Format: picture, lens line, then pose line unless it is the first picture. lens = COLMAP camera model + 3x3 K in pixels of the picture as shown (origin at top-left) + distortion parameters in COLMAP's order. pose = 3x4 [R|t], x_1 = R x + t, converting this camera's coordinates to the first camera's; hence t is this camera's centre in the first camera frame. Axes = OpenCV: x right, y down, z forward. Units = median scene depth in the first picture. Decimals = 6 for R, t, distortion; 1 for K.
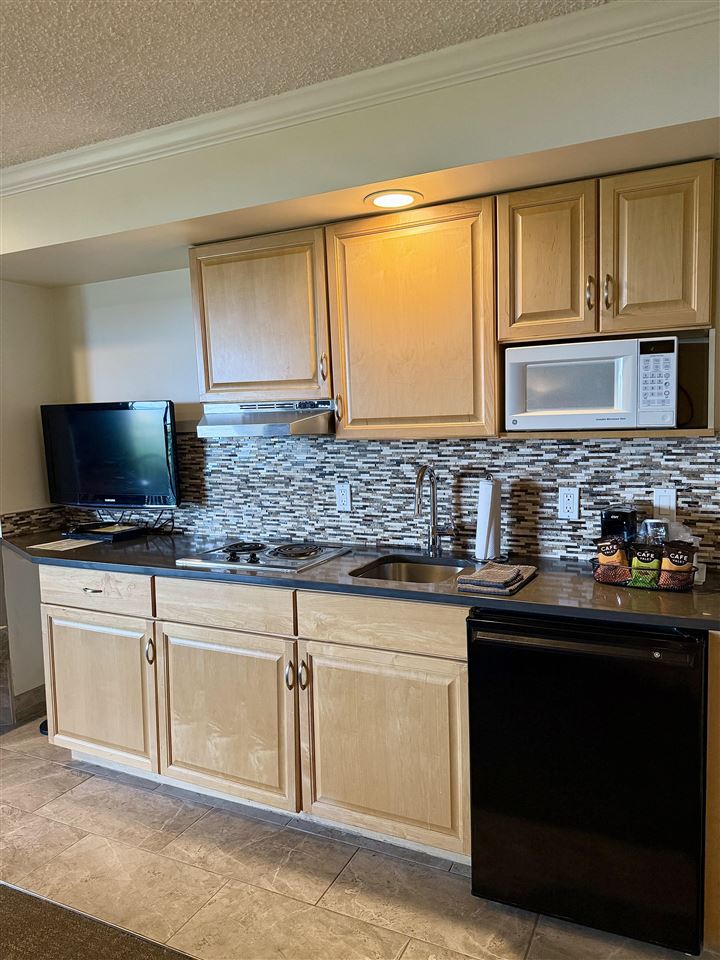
lens RADIAL K [[673.7, 0, 360.9], [0, 673.7, 481.8], [0, 0, 1]] dist [0.045624, -0.037178]
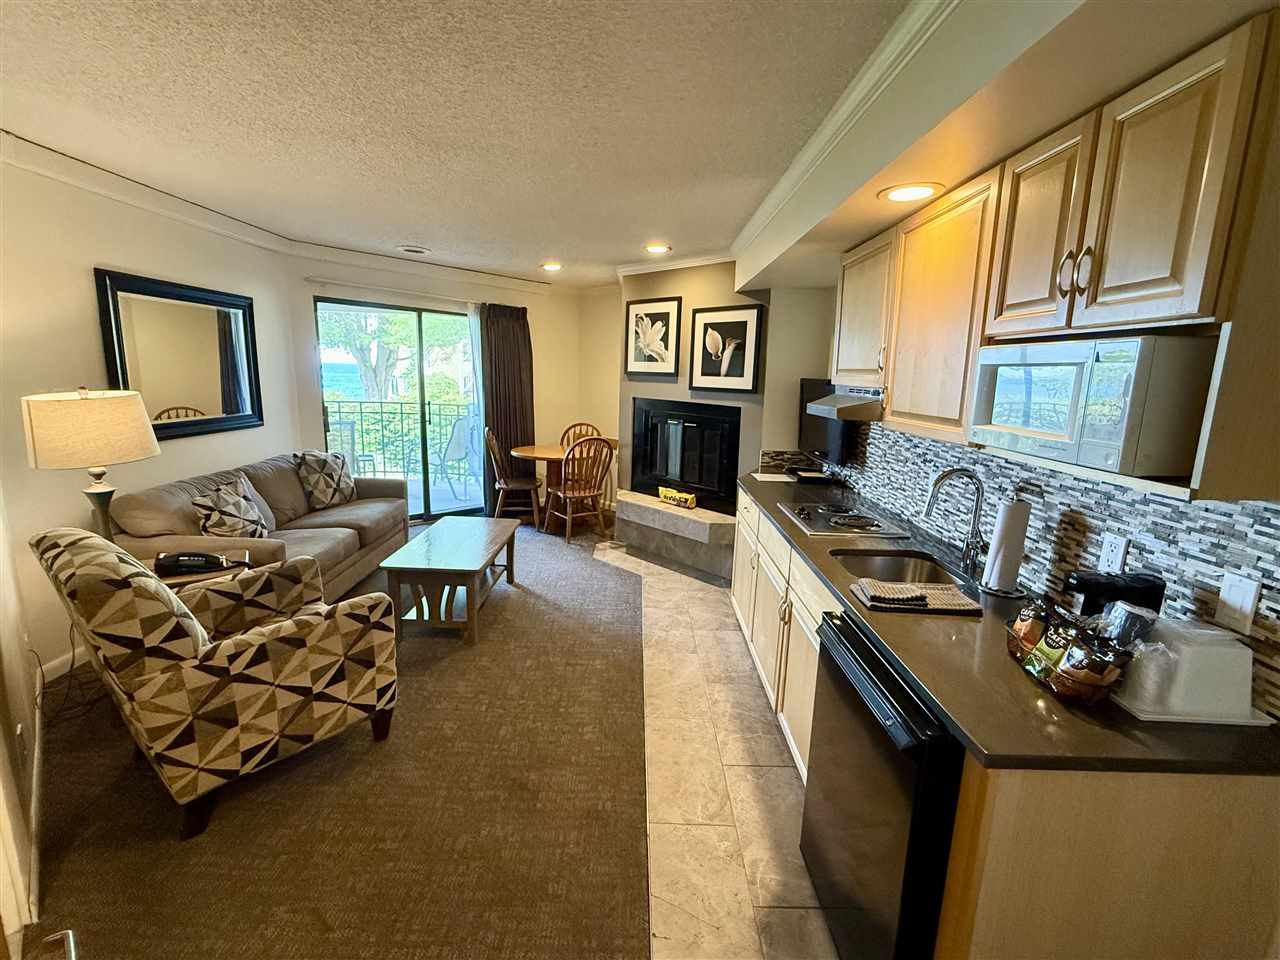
lens RADIAL K [[564.5, 0, 637.4], [0, 564.5, 479.0], [0, 0, 1]] dist [0.003844, -0.000416]
pose [[0.433228, 0.206913, -0.877212, 0.590343], [-0.121698, 0.977807, 0.170538, -0.089111], [0.893030, 0.032873, 0.448794, 0.258765]]
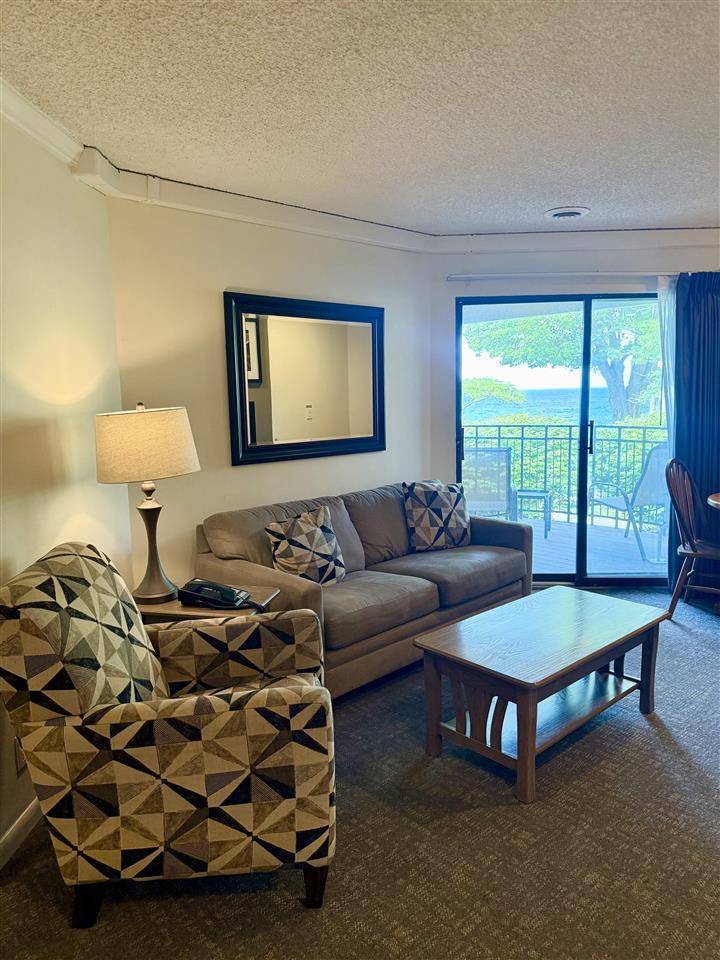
lens RADIAL K [[673.7, 0, 358.9], [0, 673.7, 480.6], [0, 0, 1]] dist [0.045624, -0.037178]
pose [[-0.365515, 0.155337, -0.917752, 0.282583], [-0.052183, 0.981006, 0.186826, -0.070488], [0.929342, 0.116178, -0.350466, 0.577907]]
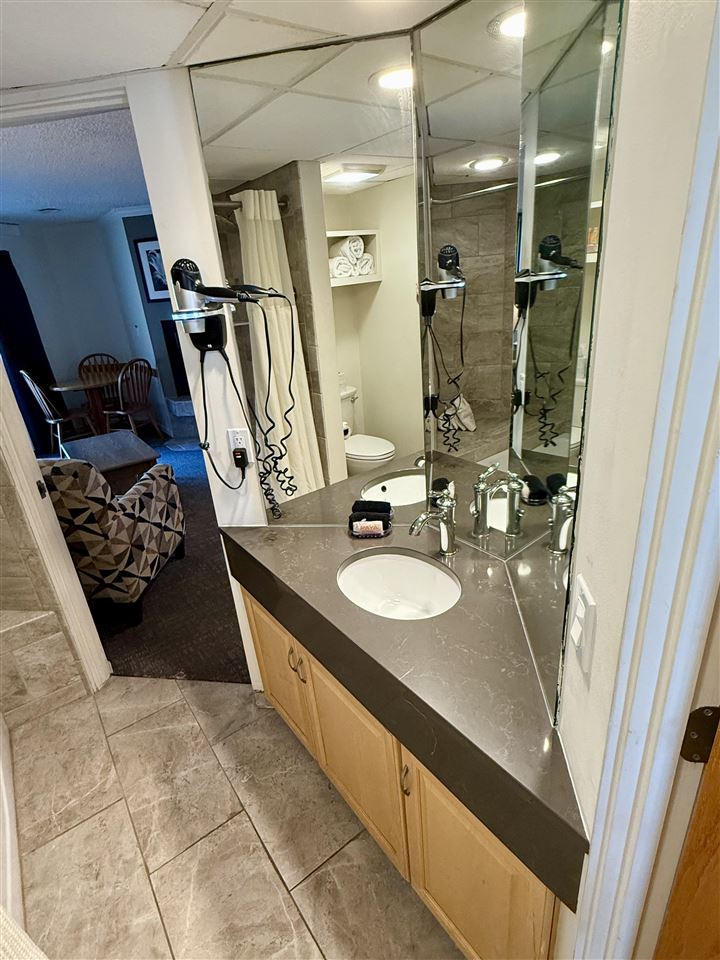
lens RADIAL K [[484.7, 0, 359.8], [0, 484.7, 479.6], [0, 0, 1]] dist [-0.004193, -0.001088]
pose [[0.889043, 0.131195, -0.438623, 0.598325], [0.017490, 0.947630, 0.318892, -0.031324], [0.457489, -0.291180, 0.840189, -0.469744]]
